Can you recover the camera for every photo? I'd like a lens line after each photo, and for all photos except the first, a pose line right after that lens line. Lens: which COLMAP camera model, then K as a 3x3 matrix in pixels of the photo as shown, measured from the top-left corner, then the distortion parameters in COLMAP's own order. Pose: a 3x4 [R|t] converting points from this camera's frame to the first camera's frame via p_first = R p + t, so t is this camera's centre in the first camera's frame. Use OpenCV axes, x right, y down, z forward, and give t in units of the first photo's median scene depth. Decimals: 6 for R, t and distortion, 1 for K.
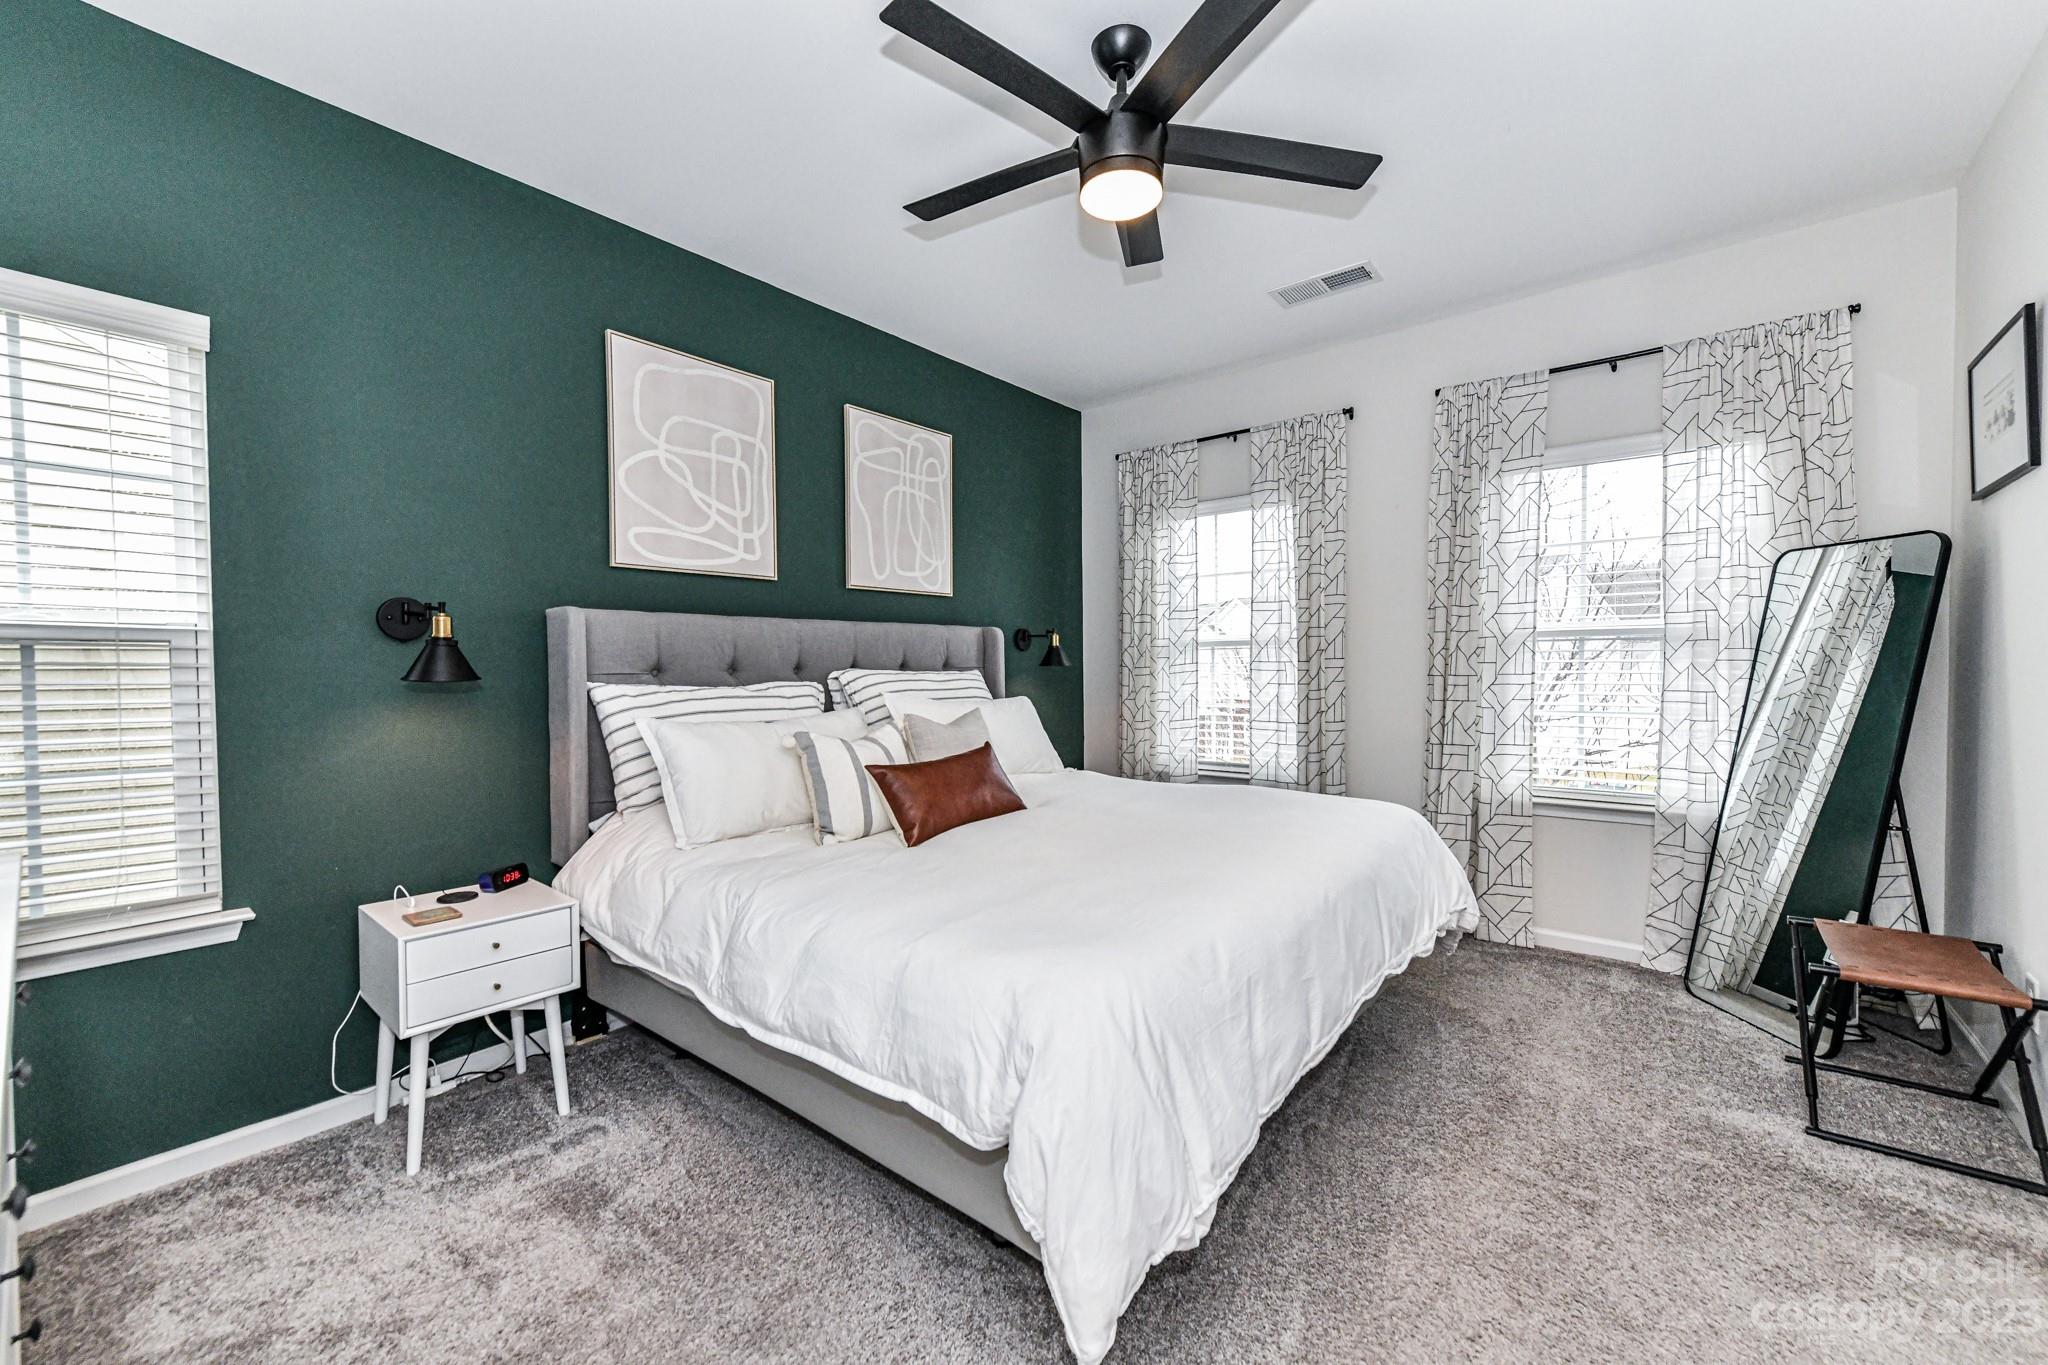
lens RADIAL K [[797.2, 0, 1024.0], [0, 797.2, 682.5], [0, 0, 1]] dist [-0.002497, -0.000436]
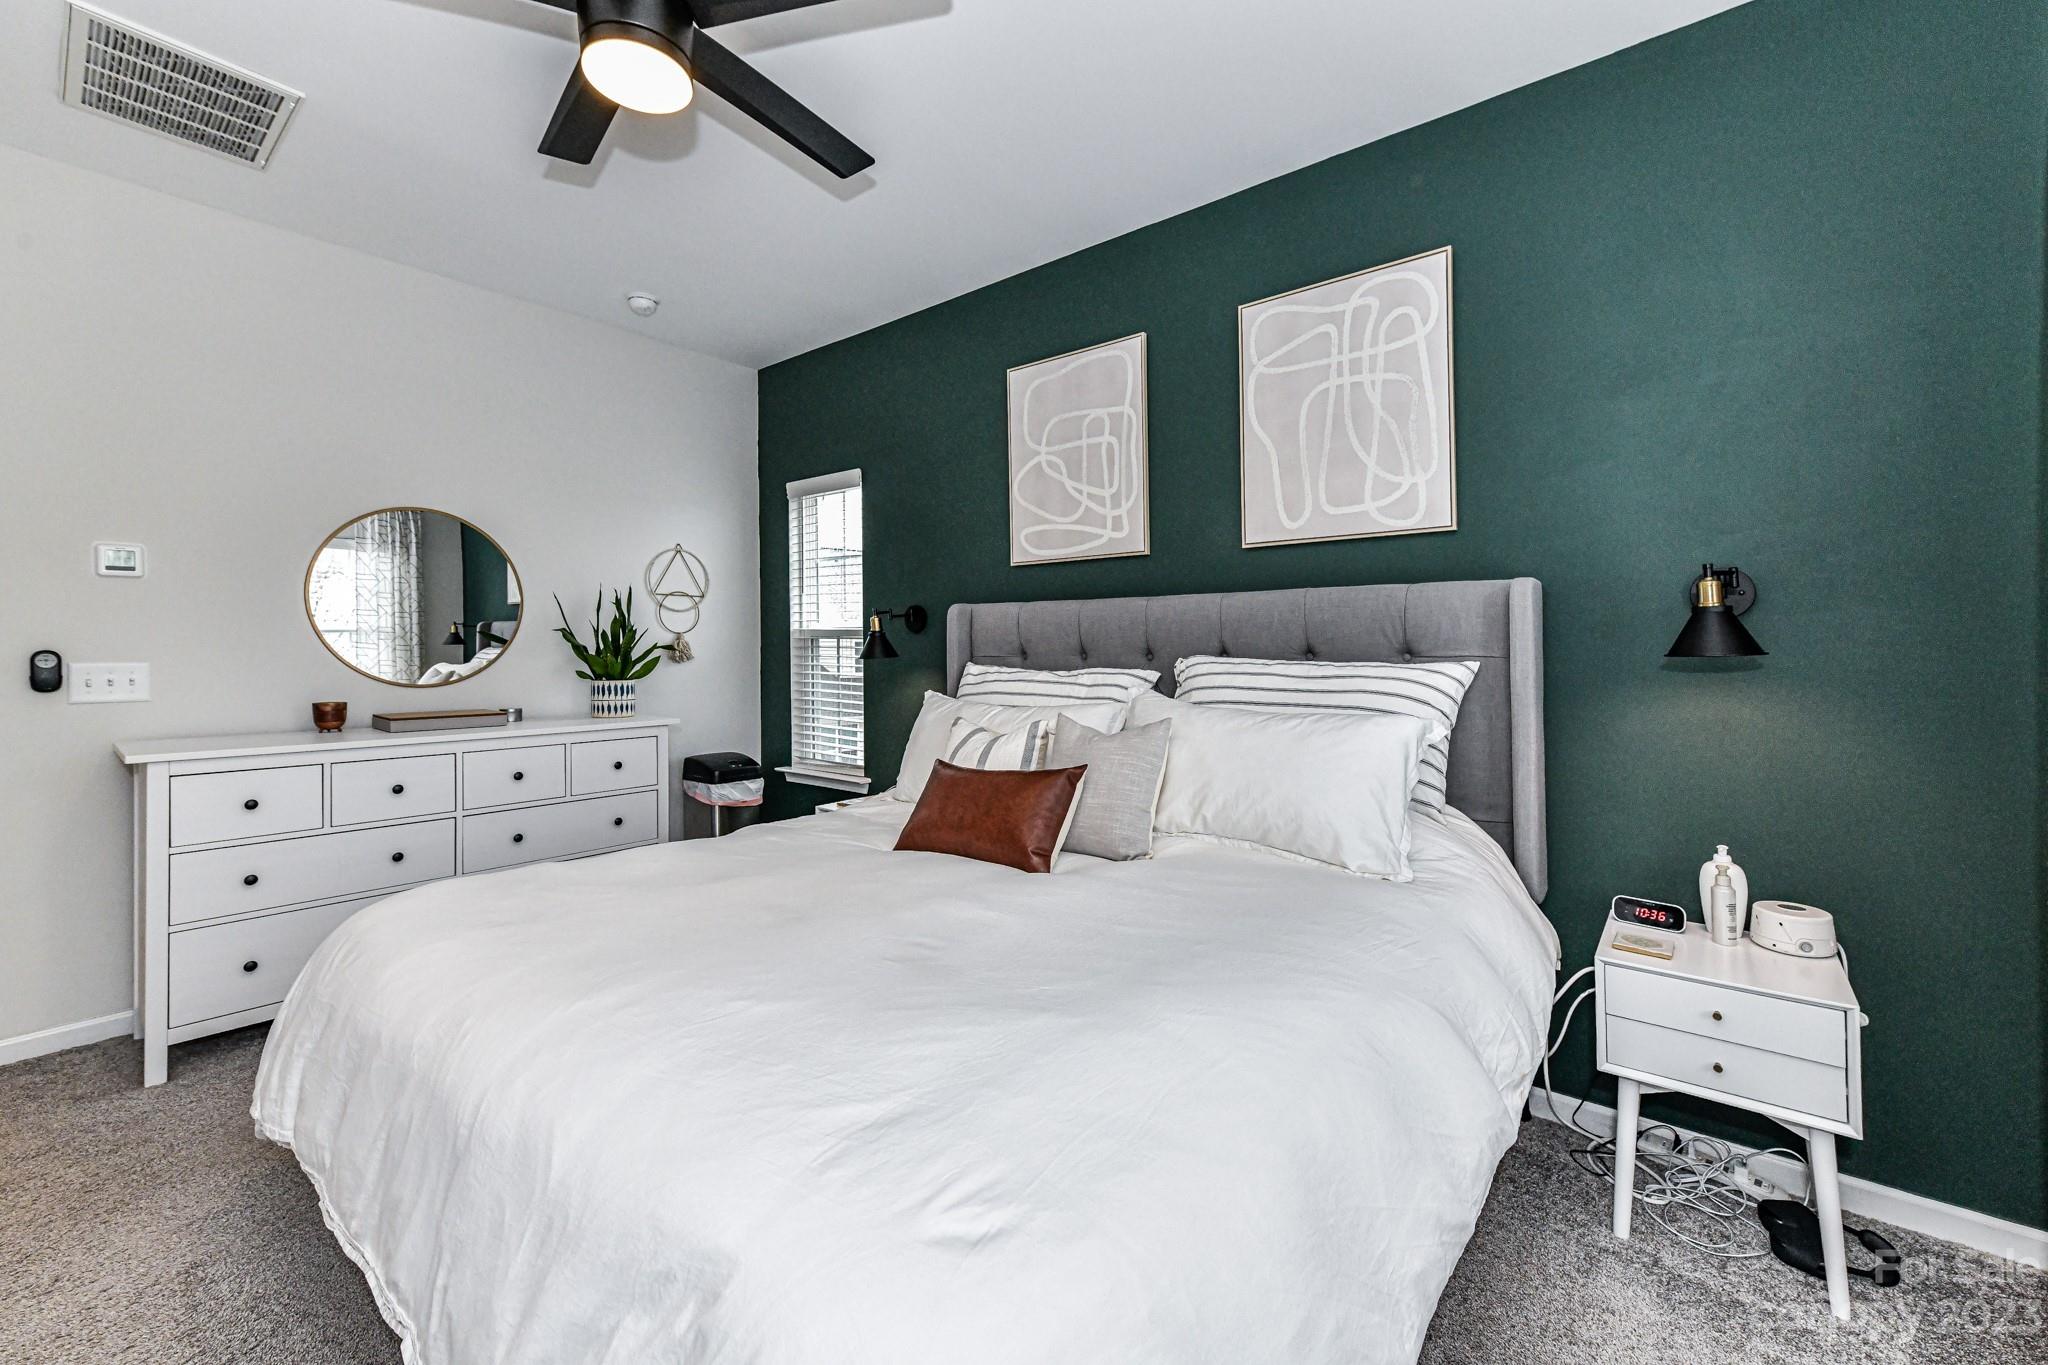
lens RADIAL K [[823.6, 0, 1026.1], [0, 823.6, 653.3], [0, 0, 1]] dist [-0.000085, -0.000088]
pose [[0.019139, 0.016032, -0.999688, 0.631756], [-0.015253, 0.999760, 0.015741, -0.031077], [0.999700, 0.014947, 0.019379, 0.879974]]
